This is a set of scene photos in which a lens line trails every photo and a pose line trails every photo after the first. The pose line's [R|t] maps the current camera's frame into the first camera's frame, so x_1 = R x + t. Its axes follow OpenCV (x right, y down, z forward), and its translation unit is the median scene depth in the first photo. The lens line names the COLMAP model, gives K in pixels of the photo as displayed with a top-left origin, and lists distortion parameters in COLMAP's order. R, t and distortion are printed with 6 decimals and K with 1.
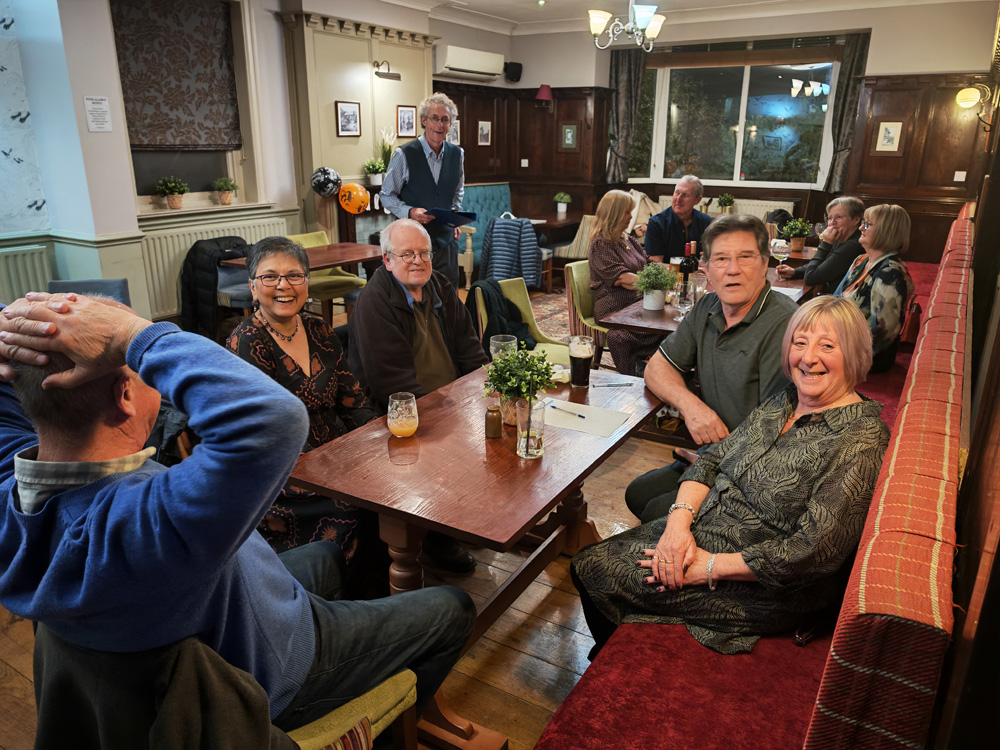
lens RADIAL K [[727.0, 0, 506.2], [0, 727.0, 362.8], [0, 0, 1]] dist [0.016528, -0.029811]
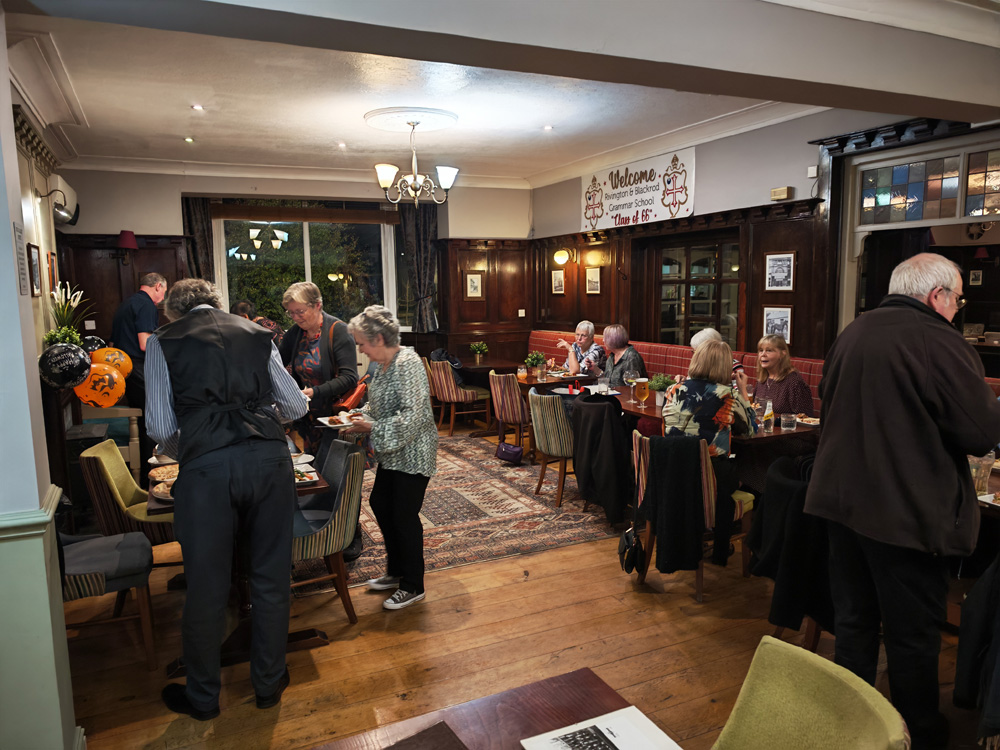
lens RADIAL K [[727.0, 0, 493.4], [0, 727.0, 390.6], [0, 0, 1]] dist [0.016528, -0.029811]
pose [[0.552681, -0.133251, 0.822671, -0.499054], [0.264968, 0.964009, -0.021865, -0.099505], [-0.790149, 0.230066, 0.568097, 0.304404]]
